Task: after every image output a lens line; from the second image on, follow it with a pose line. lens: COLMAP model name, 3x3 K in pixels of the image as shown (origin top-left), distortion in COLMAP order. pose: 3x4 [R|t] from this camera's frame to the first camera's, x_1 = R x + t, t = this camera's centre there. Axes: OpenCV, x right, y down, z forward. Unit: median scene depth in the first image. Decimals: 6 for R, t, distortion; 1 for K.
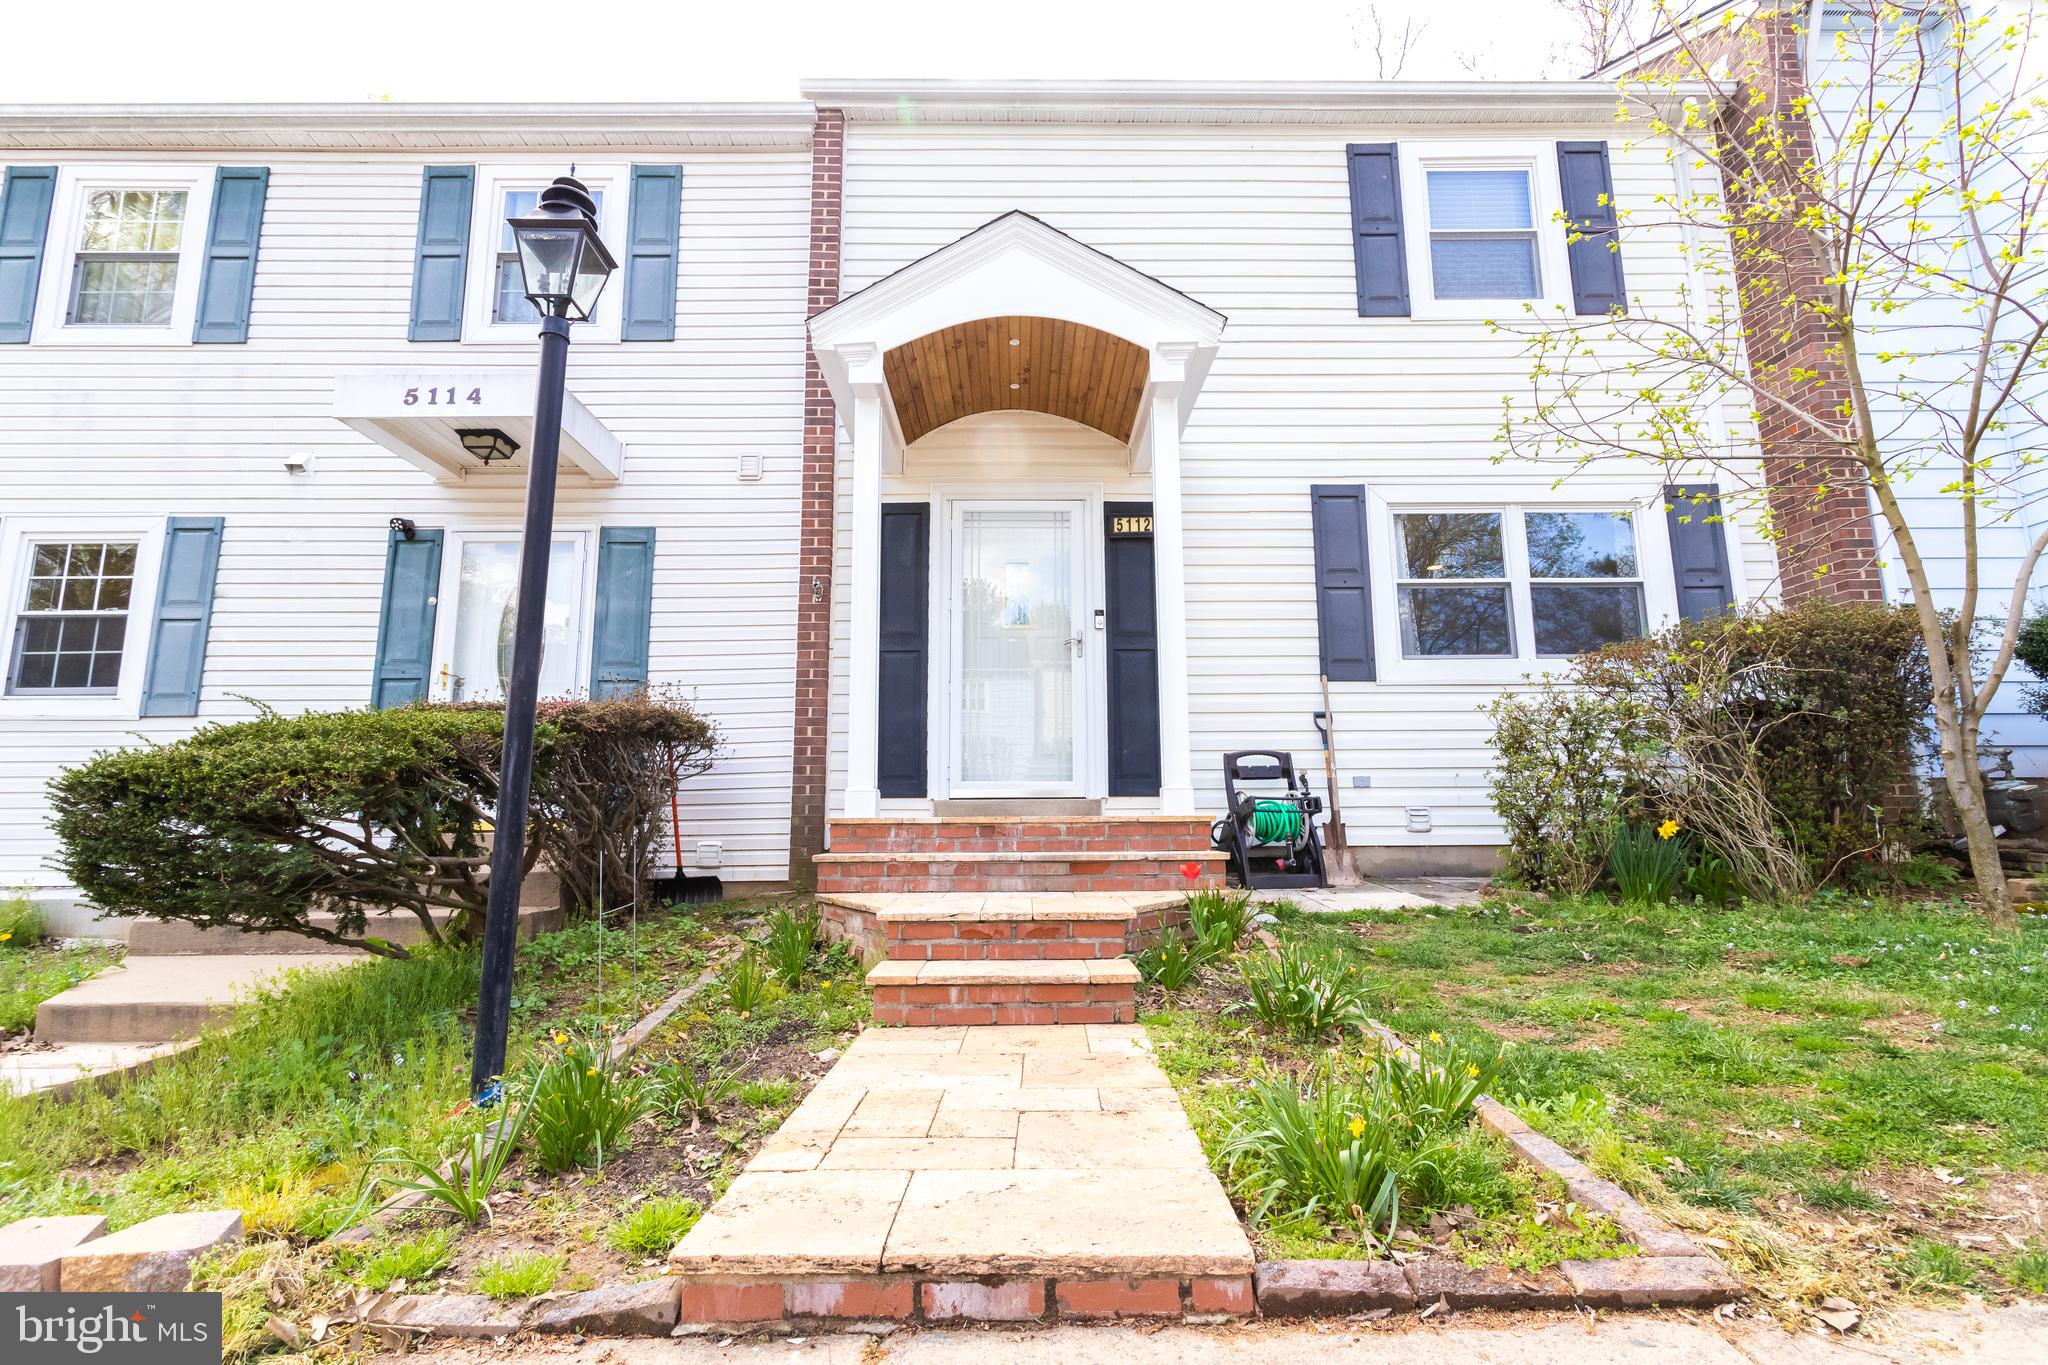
lens RADIAL K [[965.5, 0, 1020.0], [0, 965.5, 679.7], [0, 0, 1]] dist [-0.002769, 0.002526]
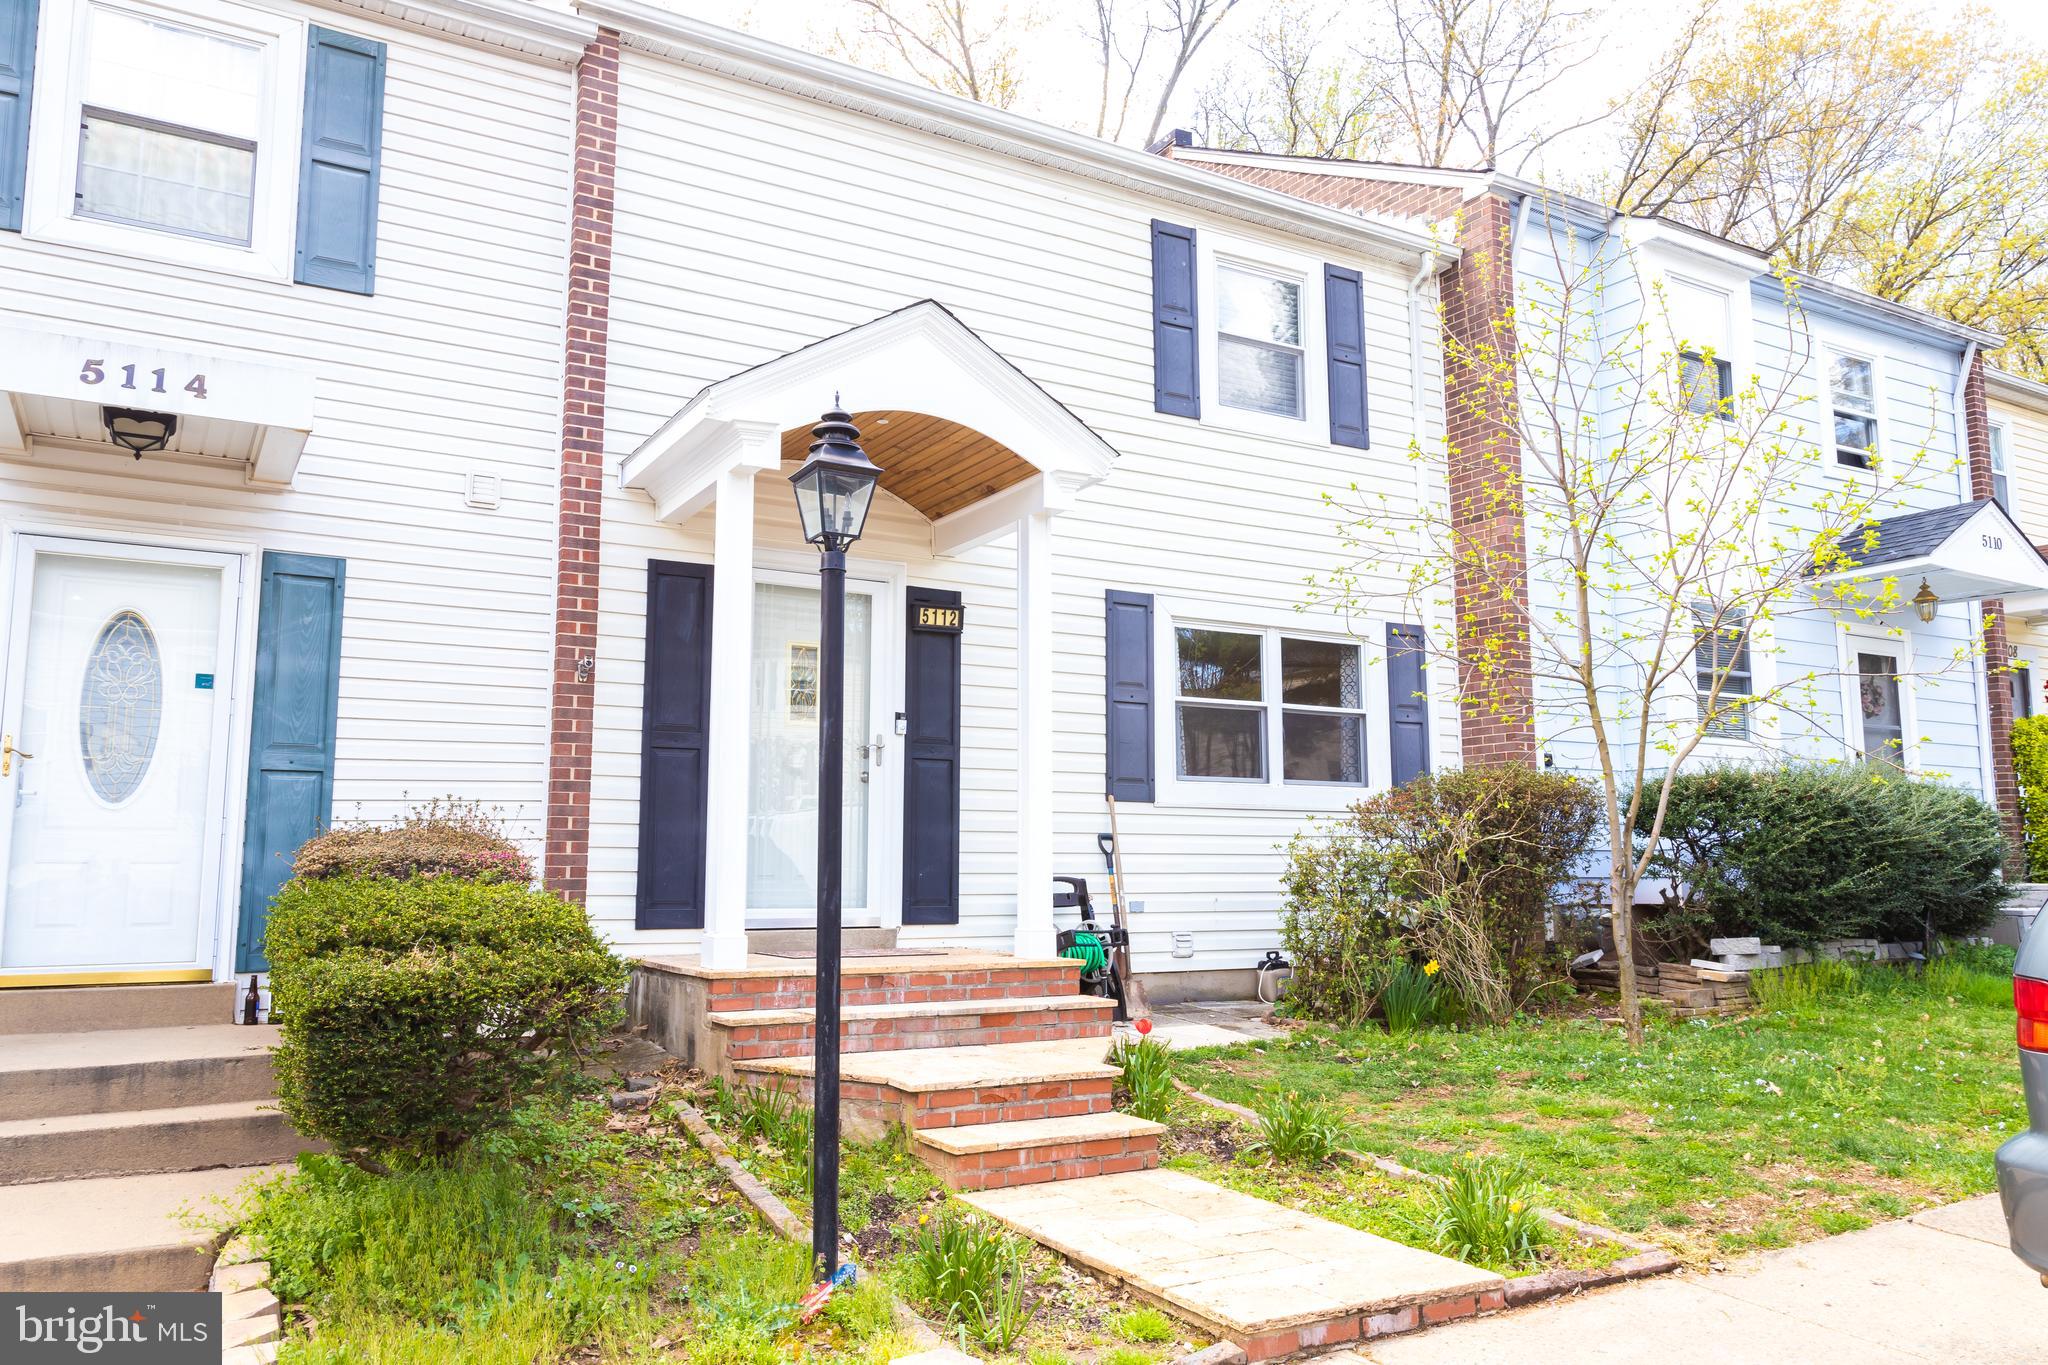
lens RADIAL K [[1499.4, 0, 1024.9], [0, 1499.4, 681.4], [0, 0, 1]] dist [0.000160, 0.005813]
pose [[0.866521, 0.070016, 0.494206, -0.498241], [-0.083442, 0.996499, 0.005125, -0.116800], [-0.492117, -0.045679, 0.869330, -0.242321]]
